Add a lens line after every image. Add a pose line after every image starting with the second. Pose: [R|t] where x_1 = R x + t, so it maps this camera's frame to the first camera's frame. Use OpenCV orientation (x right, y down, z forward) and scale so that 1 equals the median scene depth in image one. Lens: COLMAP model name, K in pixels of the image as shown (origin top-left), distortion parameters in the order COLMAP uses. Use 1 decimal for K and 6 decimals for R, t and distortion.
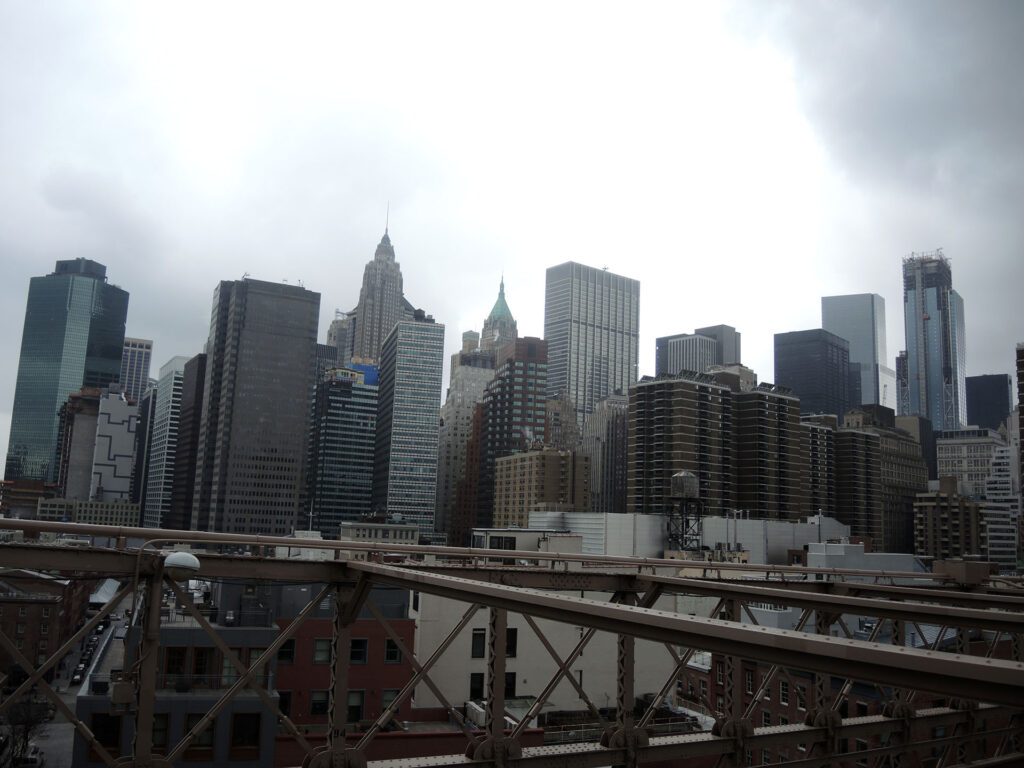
lens RADIAL K [[860.0, 0, 512.0], [0, 860.0, 384.0], [0, 0, 1]] dist [-0.033233, -0.052175]
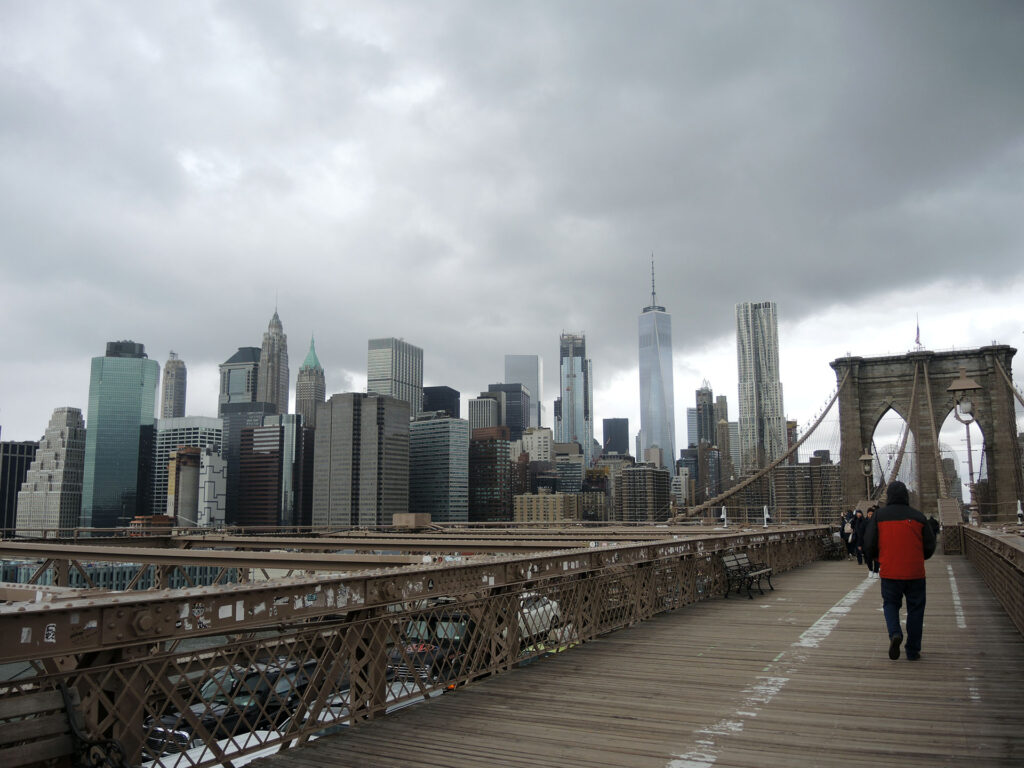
lens RADIAL K [[860.0, 0, 512.0], [0, 860.0, 384.0], [0, 0, 1]] dist [-0.033233, -0.052175]
pose [[0.851085, 0.033942, 0.523930, -0.937262], [-0.045326, 0.998932, 0.008915, -0.163108], [-0.523068, -0.031336, 0.851715, -0.579620]]
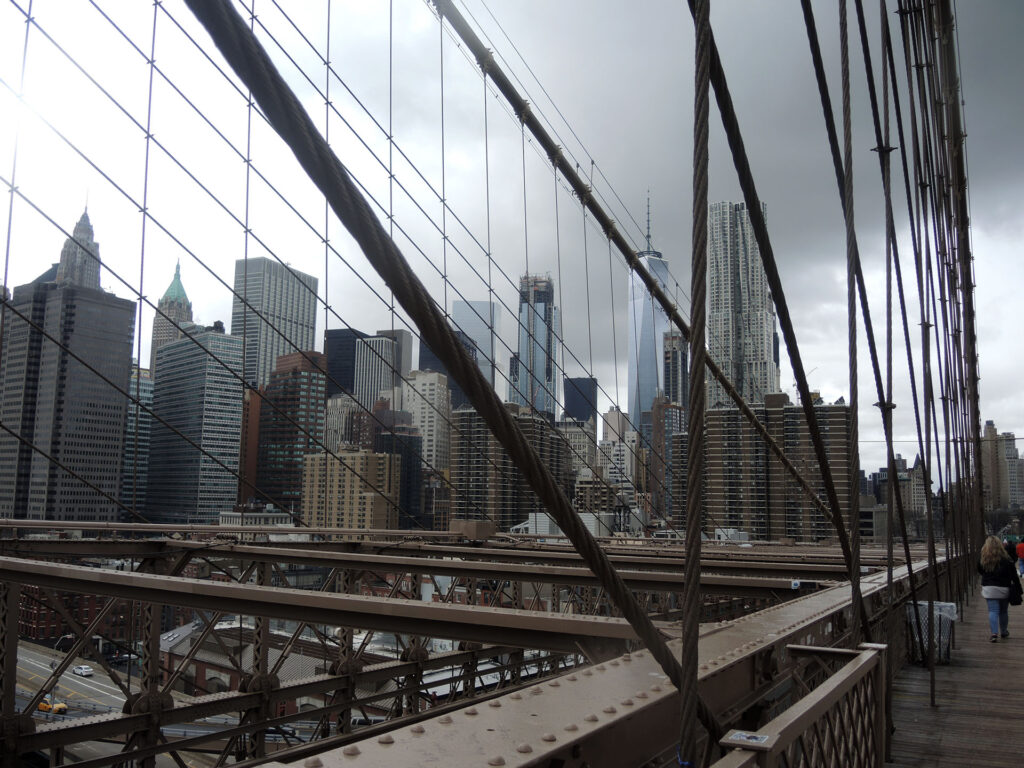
lens RADIAL K [[860.0, 0, 512.0], [0, 860.0, 384.0], [0, 0, 1]] dist [-0.033233, -0.052175]
pose [[0.876430, 0.041695, 0.479721, -0.312983], [-0.062054, 0.997717, 0.026654, -0.058718], [-0.477514, -0.053129, 0.877016, -0.191859]]
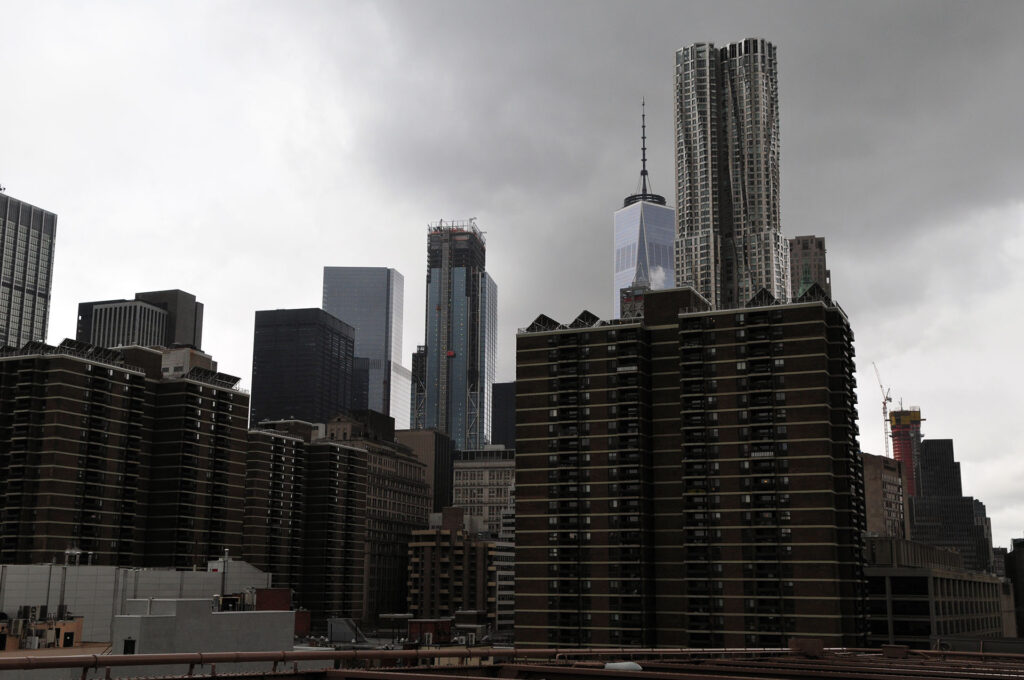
lens RADIAL K [[1197.5, 0, 512.0], [0, 1197.5, 340.0], [0, 0, 1]] dist [0.080215, 0.016769]
pose [[0.877724, 0.065835, 0.474622, 0.037944], [-0.049512, 0.997675, -0.046824, 0.006332], [-0.476601, 0.017599, 0.878944, 0.022606]]
